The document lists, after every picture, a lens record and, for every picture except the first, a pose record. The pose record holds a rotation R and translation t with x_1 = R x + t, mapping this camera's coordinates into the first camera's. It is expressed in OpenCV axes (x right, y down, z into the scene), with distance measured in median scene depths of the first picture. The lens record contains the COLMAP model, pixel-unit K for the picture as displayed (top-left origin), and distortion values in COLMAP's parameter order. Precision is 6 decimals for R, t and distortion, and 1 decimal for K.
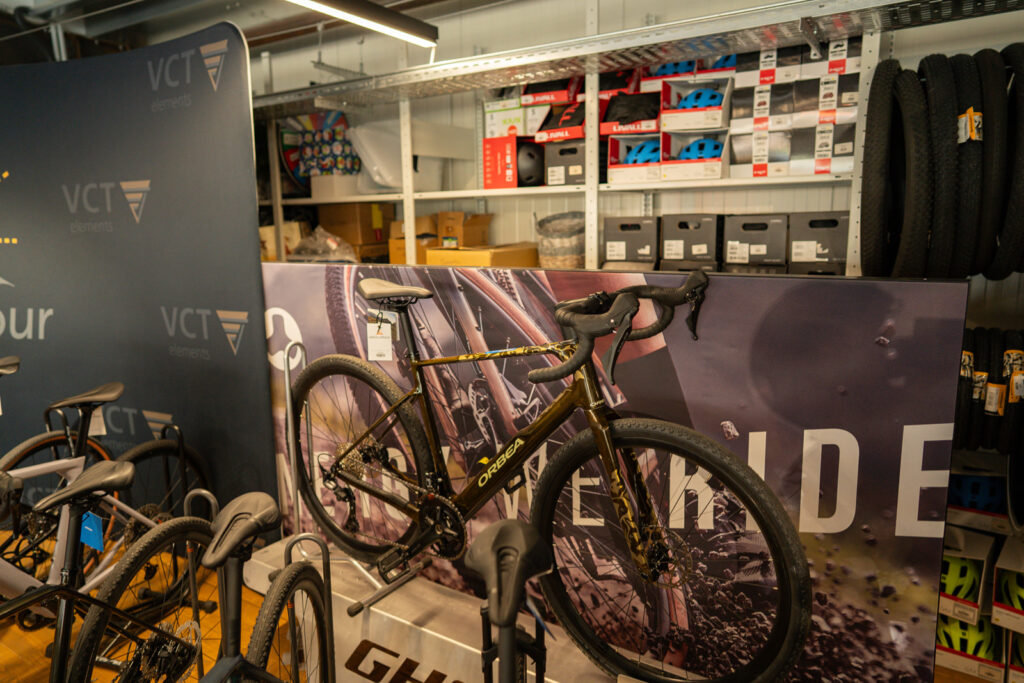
lens RADIAL K [[683.2, 0, 504.6], [0, 683.2, 338.3], [0, 0, 1]] dist [-0.019139, -0.000327]
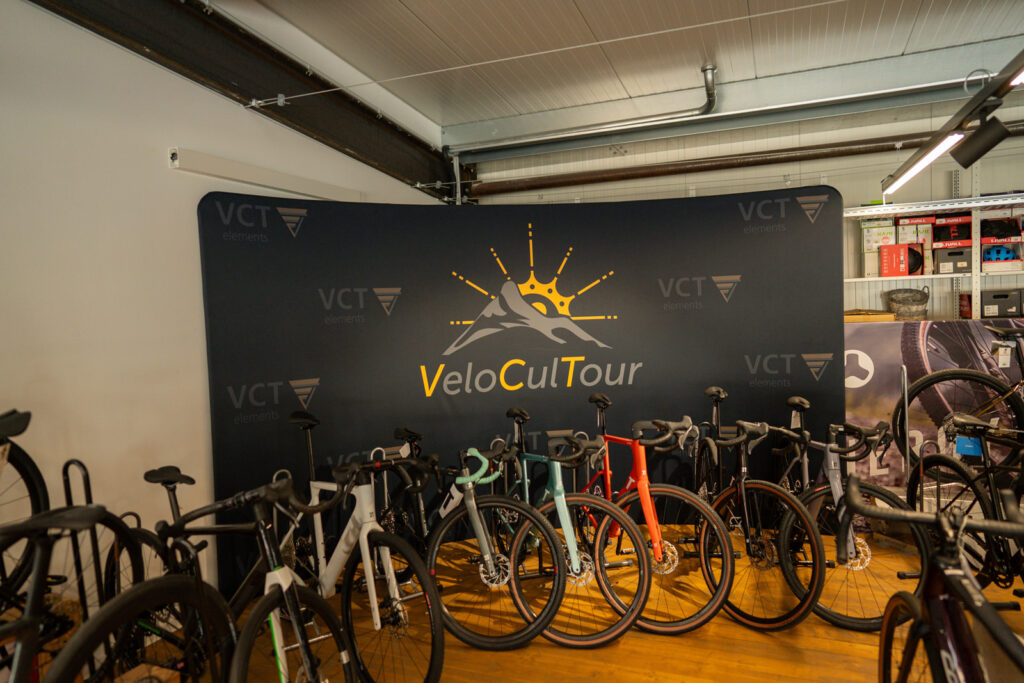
lens RADIAL K [[683.2, 0, 516.3], [0, 683.2, 337.5], [0, 0, 1]] dist [-0.019139, -0.000327]
pose [[0.982074, -0.040136, 0.184175, -1.319338], [0.060907, 0.992224, -0.108544, 0.050787], [-0.178386, 0.117816, 0.976882, -0.436466]]
